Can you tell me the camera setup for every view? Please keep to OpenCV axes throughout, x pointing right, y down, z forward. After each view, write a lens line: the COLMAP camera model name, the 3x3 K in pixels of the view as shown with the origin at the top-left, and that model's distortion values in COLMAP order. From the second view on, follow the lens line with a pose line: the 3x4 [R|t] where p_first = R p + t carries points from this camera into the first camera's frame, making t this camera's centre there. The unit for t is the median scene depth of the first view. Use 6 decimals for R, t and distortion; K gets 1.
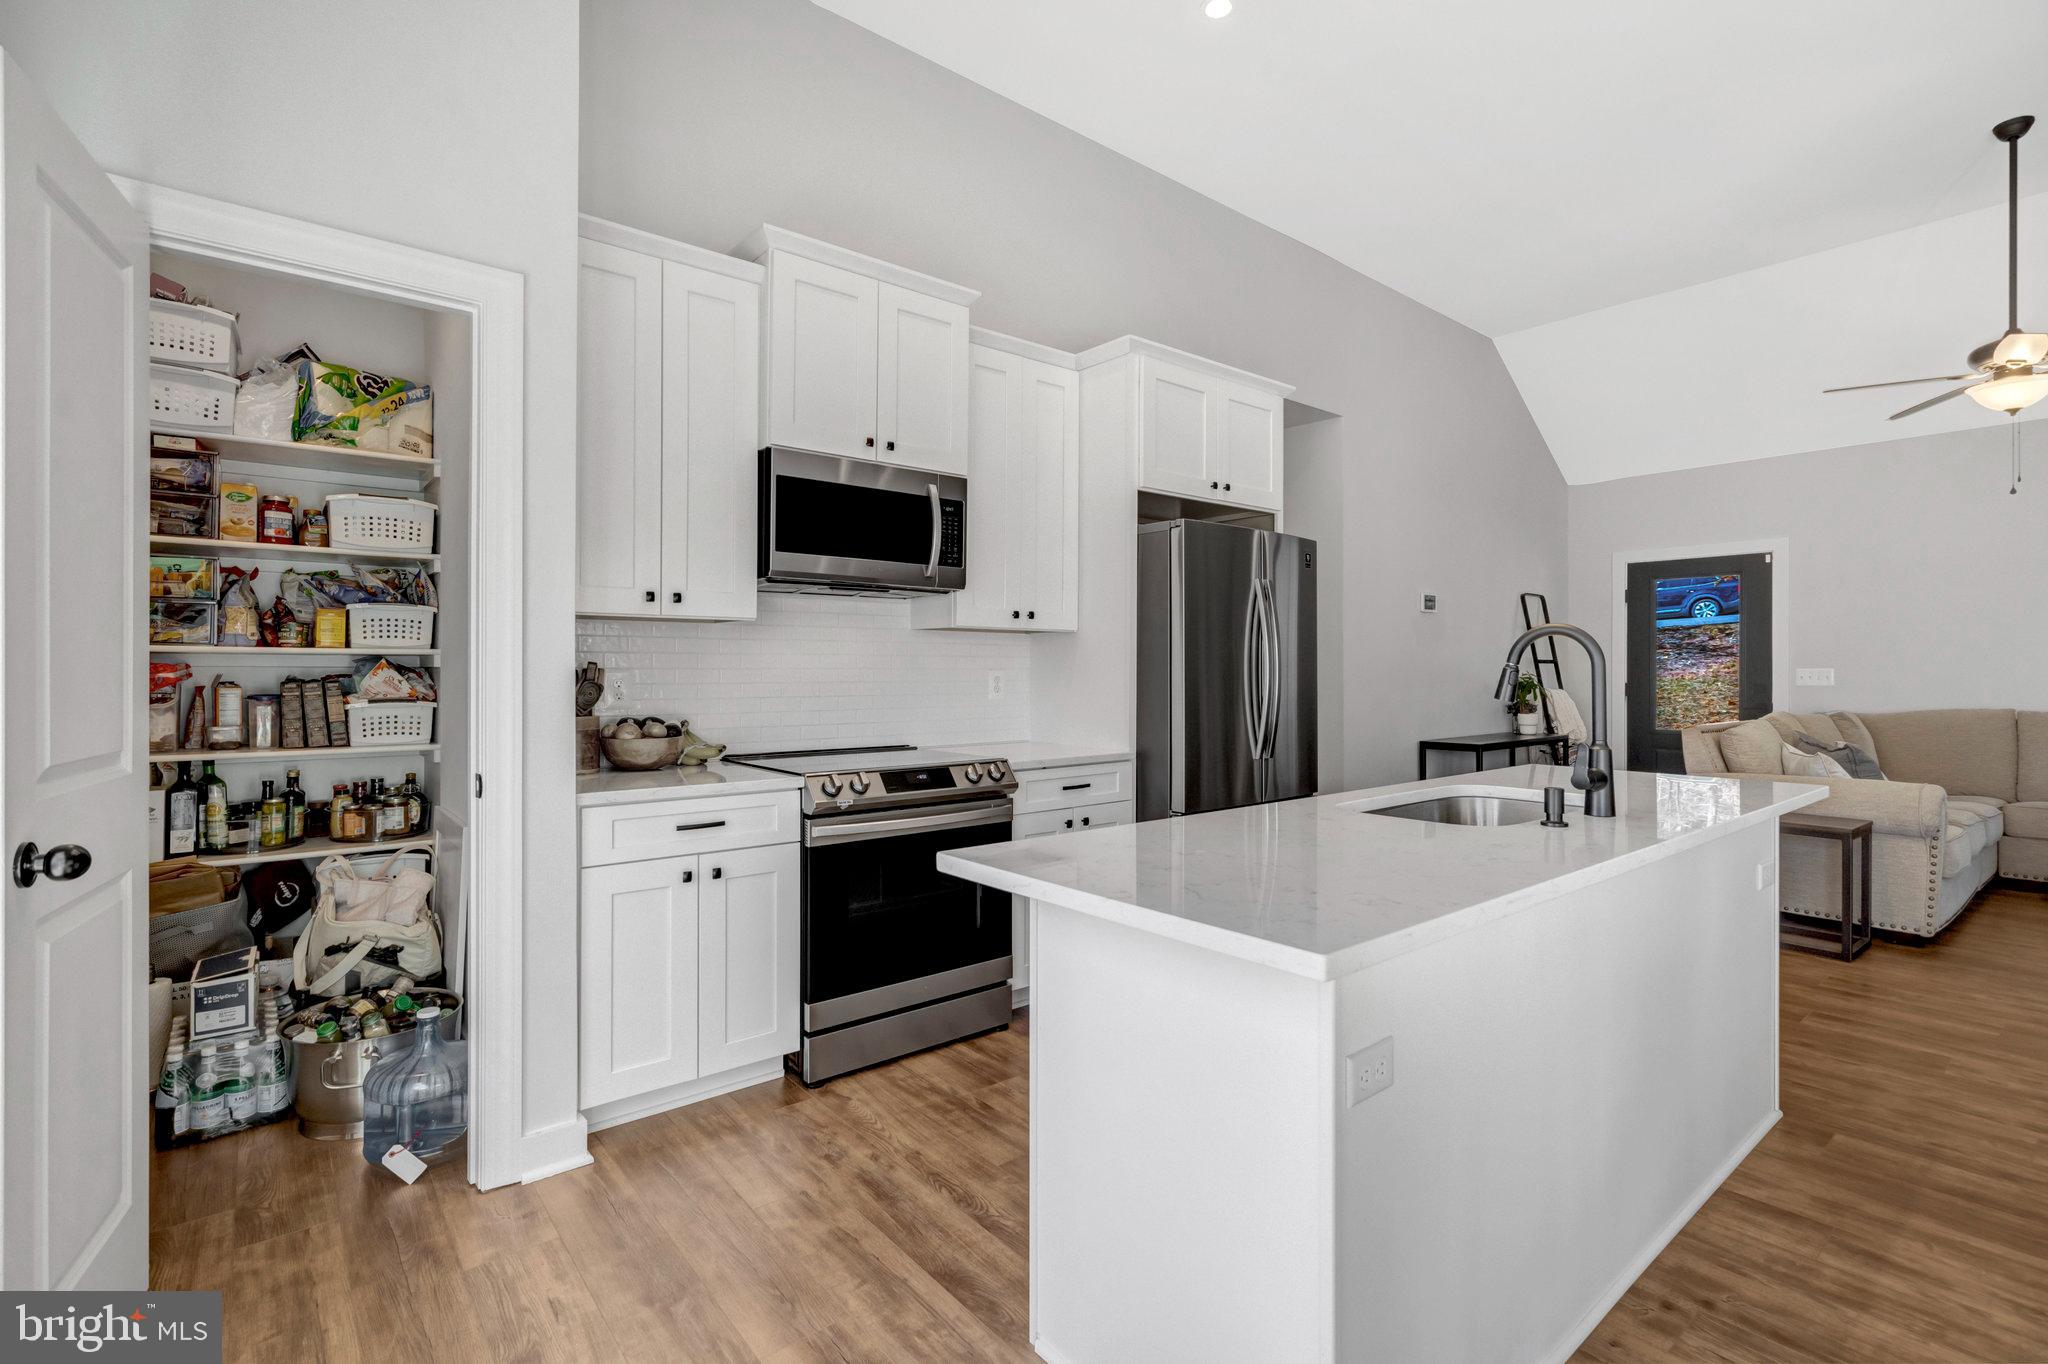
lens RADIAL K [[931.9, 0, 1020.6], [0, 931.9, 664.5], [0, 0, 1]] dist [-0.003079, -0.000181]
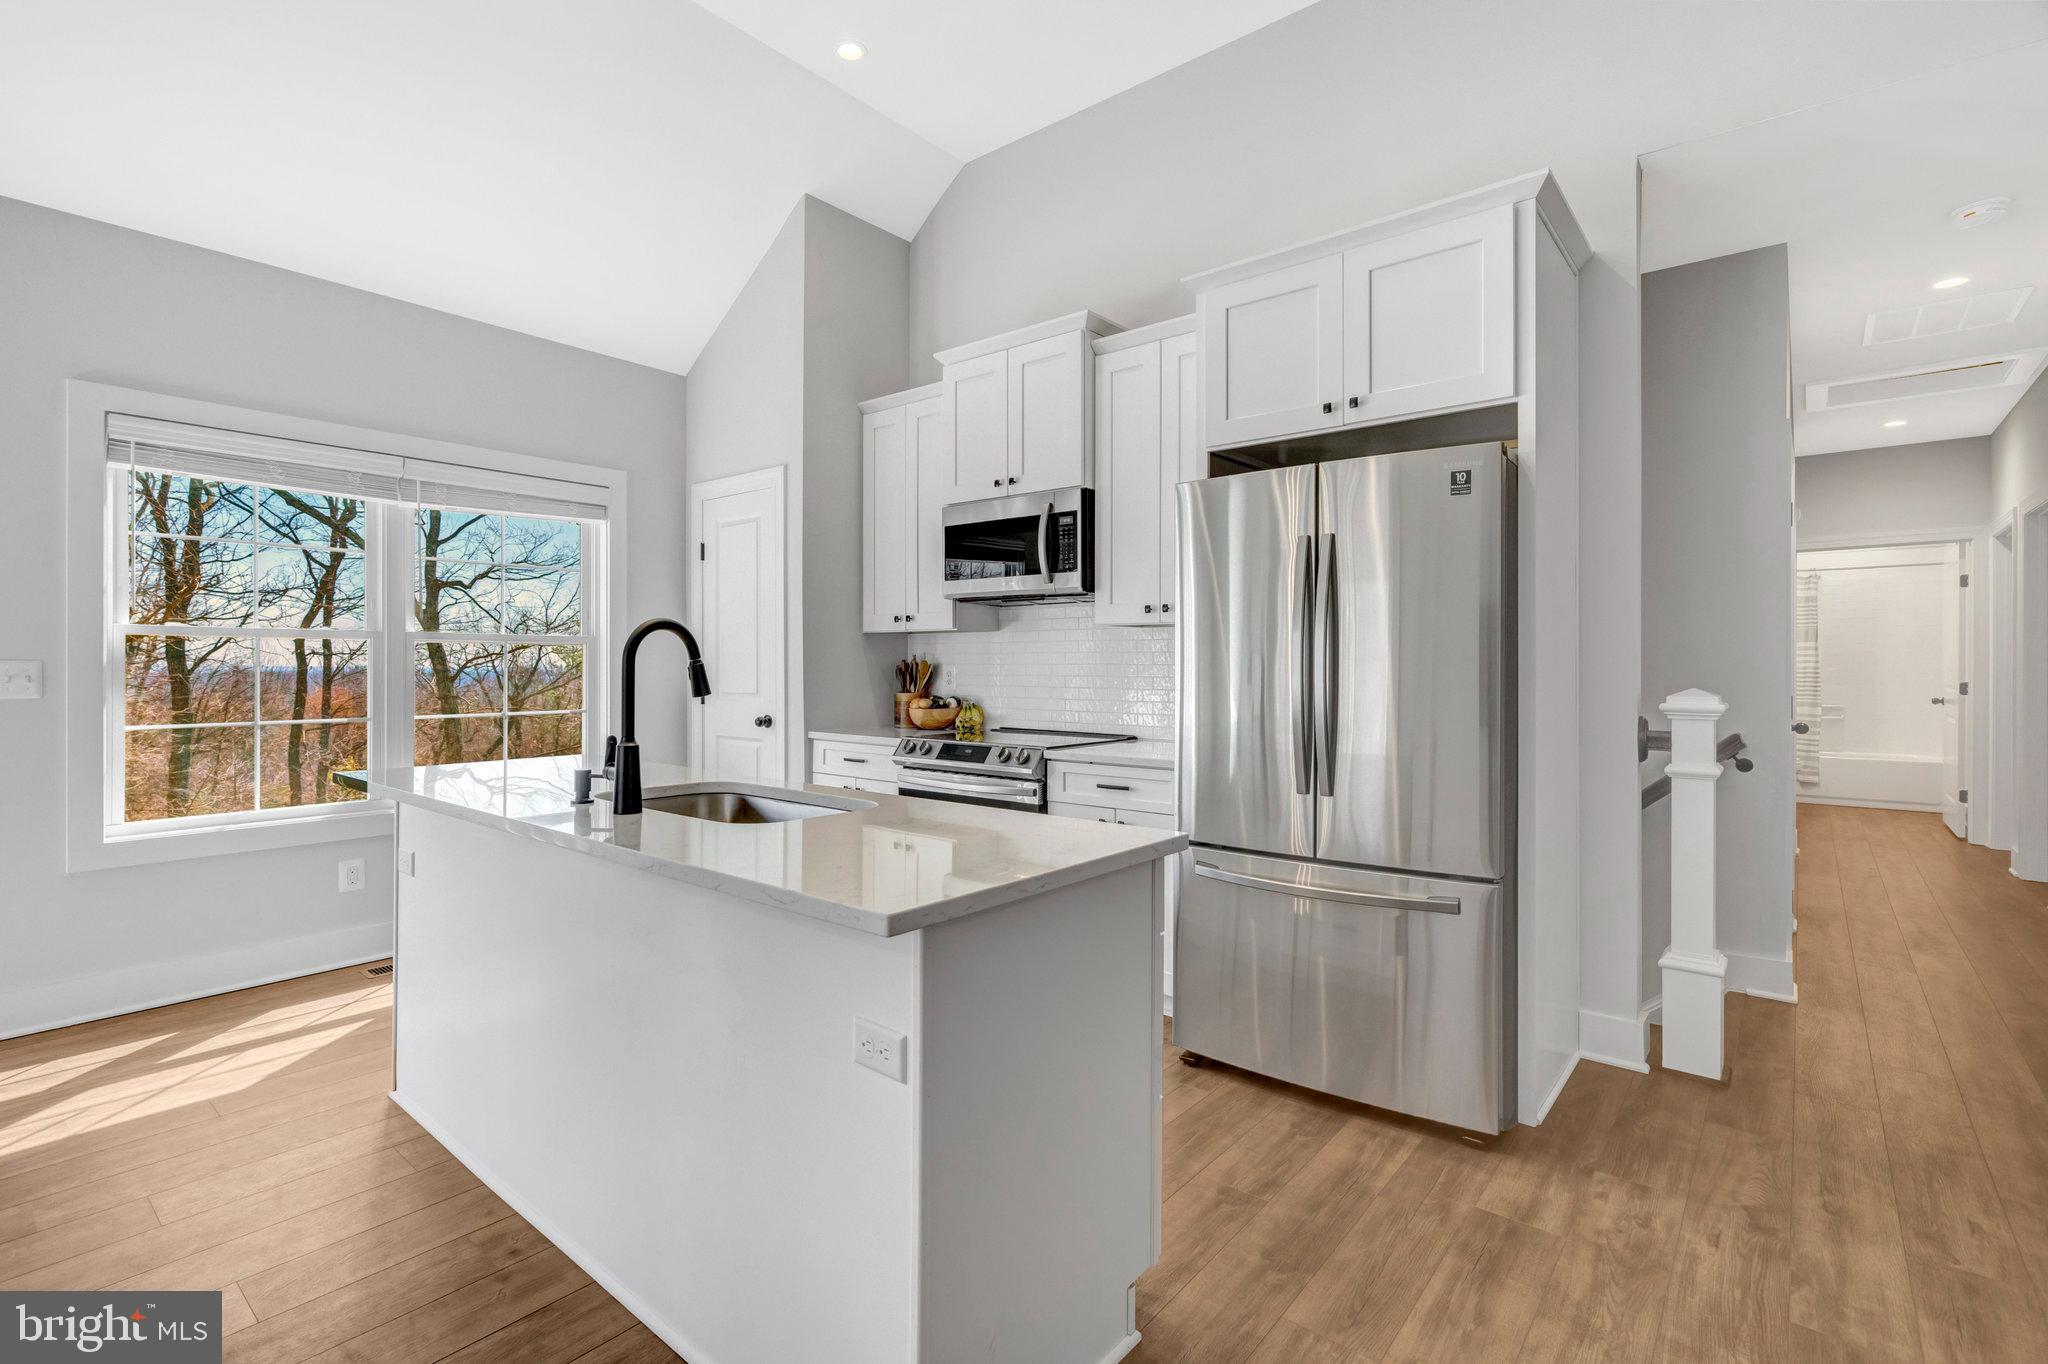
lens RADIAL K [[931.9, 0, 1020.6], [0, 931.9, 664.5], [0, 0, 1]] dist [-0.003079, -0.000181]
pose [[0.198960, 0.002978, -0.980003, 1.138501], [0.005126, 0.999979, 0.004079, 0.000208], [0.979994, -0.005835, 0.198940, 0.828458]]
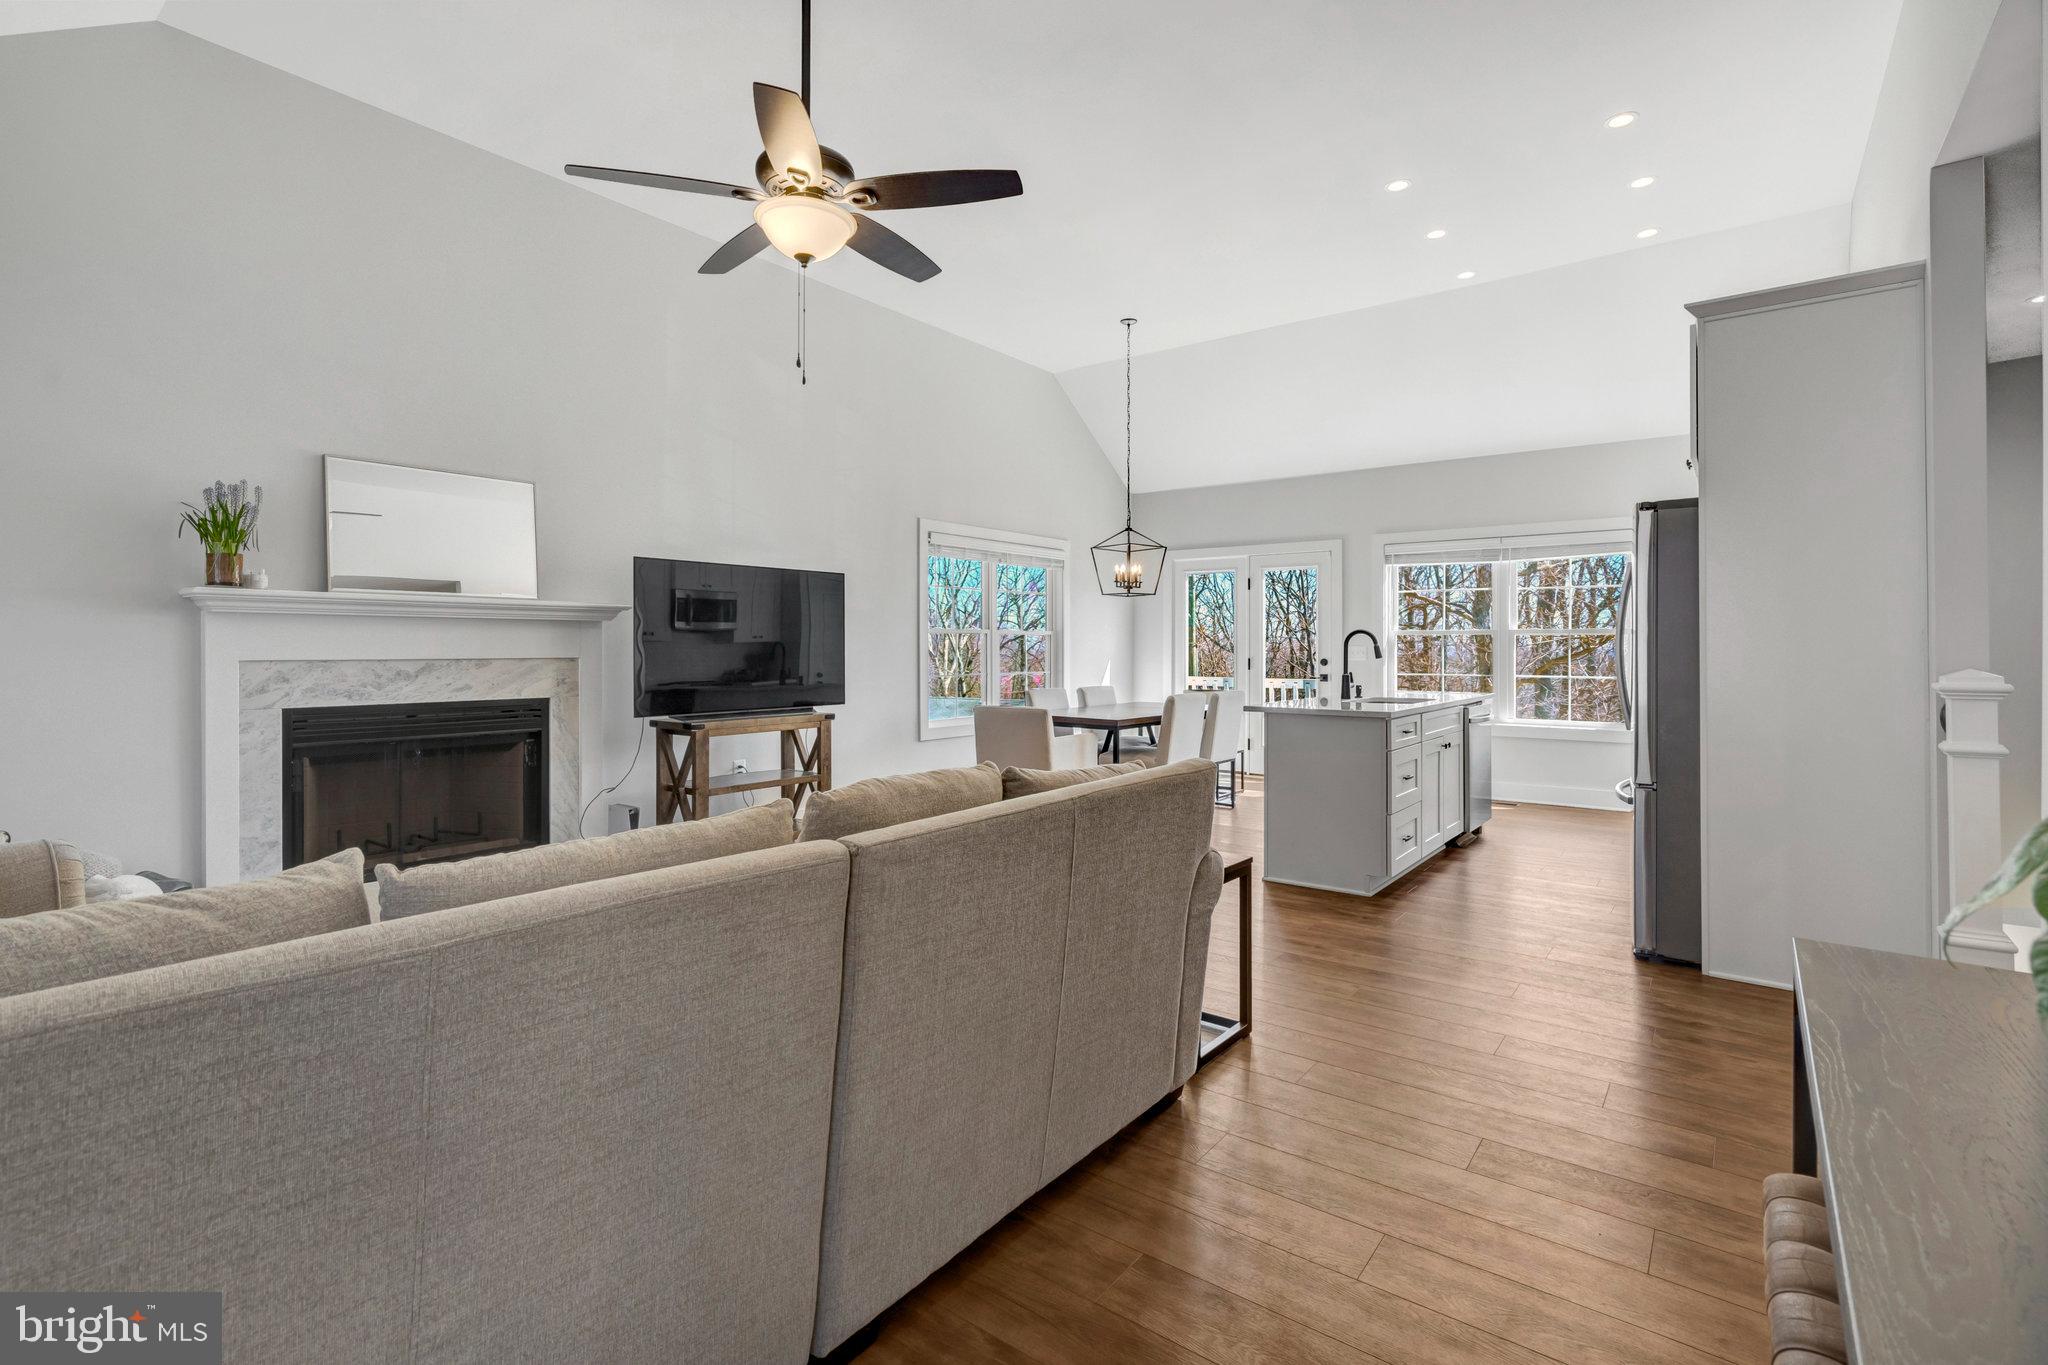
lens RADIAL K [[931.9, 0, 1020.6], [0, 931.9, 665.0], [0, 0, 1]] dist [-0.003079, -0.000181]
pose [[-0.970940, 0.007161, -0.239216, 1.530760], [0.004217, 0.999909, 0.012814, 0.012360], [0.239286, 0.011433, -0.970882, 2.370920]]
